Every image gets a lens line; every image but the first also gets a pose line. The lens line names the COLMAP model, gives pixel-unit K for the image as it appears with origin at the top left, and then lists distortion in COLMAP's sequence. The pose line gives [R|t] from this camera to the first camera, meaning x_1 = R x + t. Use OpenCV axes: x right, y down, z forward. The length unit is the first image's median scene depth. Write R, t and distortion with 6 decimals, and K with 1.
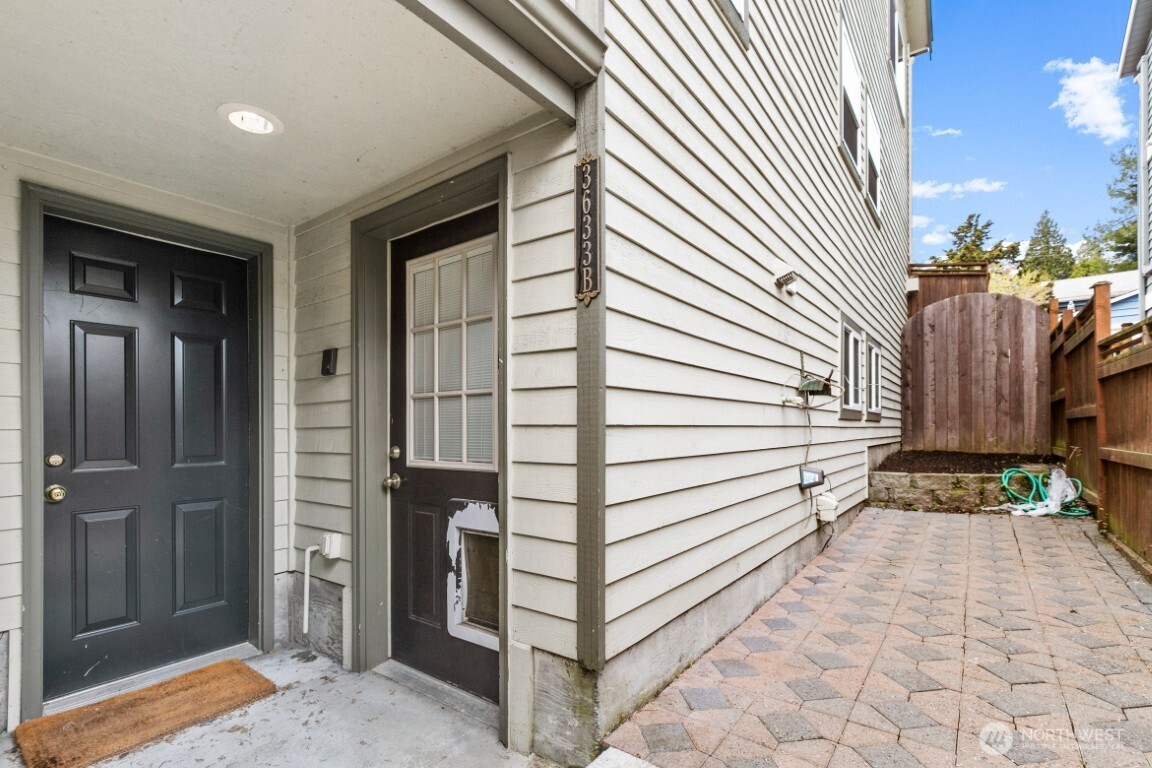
lens RADIAL K [[536.2, 0, 579.5], [0, 536.2, 425.9], [0, 0, 1]] dist [-0.001553, -0.000449]
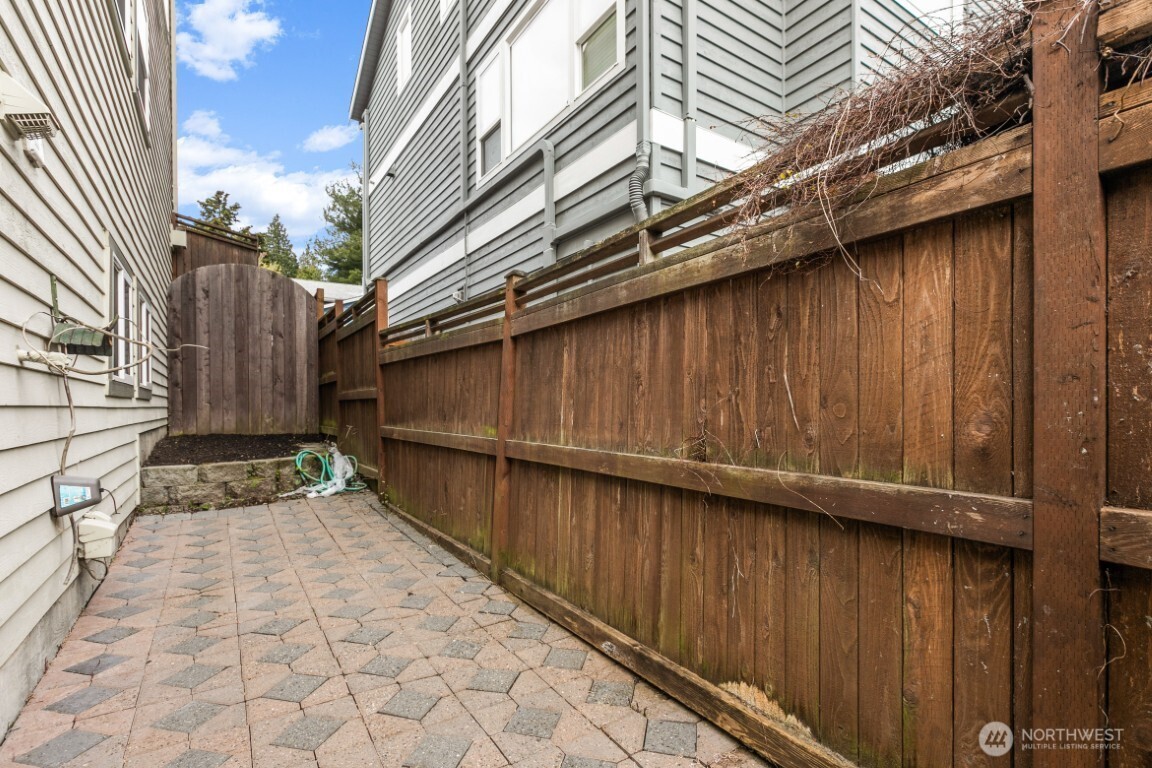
lens RADIAL K [[544.7, 0, 576.4], [0, 544.7, 413.1], [0, 0, 1]] dist [-0.000244, -0.000535]
pose [[0.337864, -0.007754, 0.941163, 0.080046], [-0.005285, 0.999935, 0.010136, -0.001800], [-0.941180, -0.008399, 0.337801, 0.391449]]
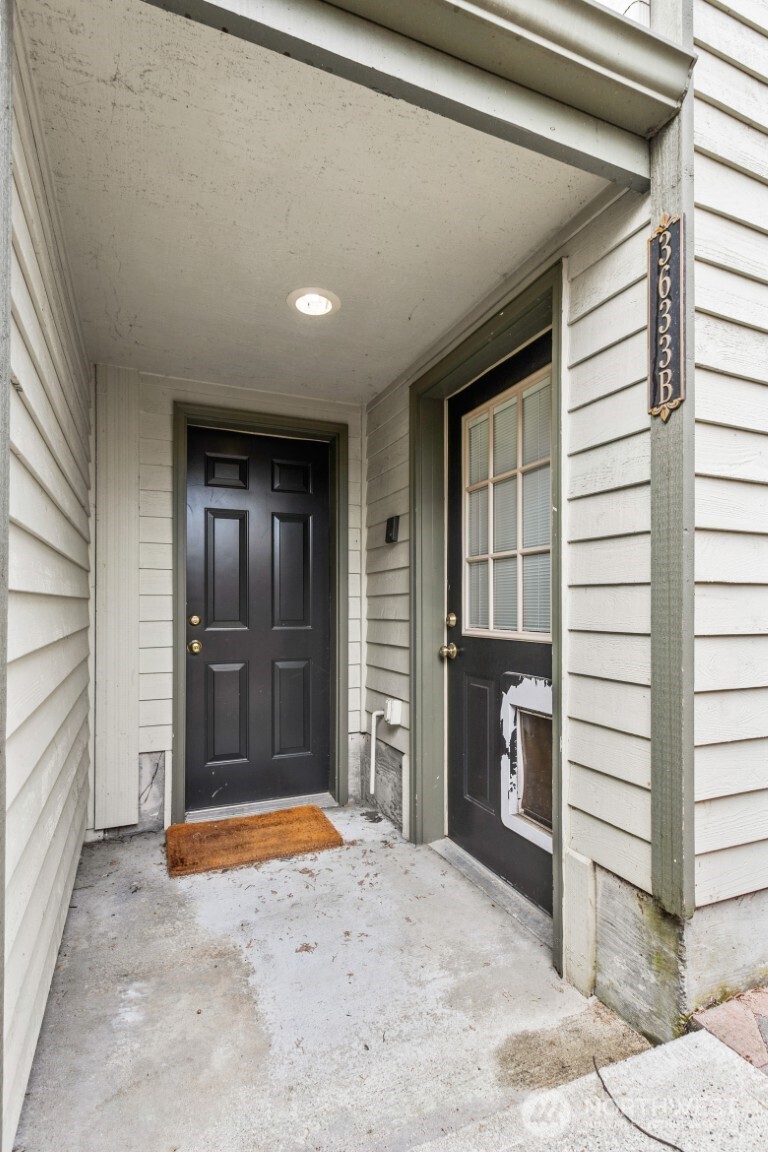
lens RADIAL K [[554.6, 0, 371.0], [0, 554.6, 598.6], [0, 0, 1]] dist [0.002663, 0.000289]
pose [[0.858775, -0.001056, -0.512351, 0.036148], [-0.002499, 0.999977, -0.006250, 0.017520], [0.512346, 0.006648, 0.858753, 0.080741]]
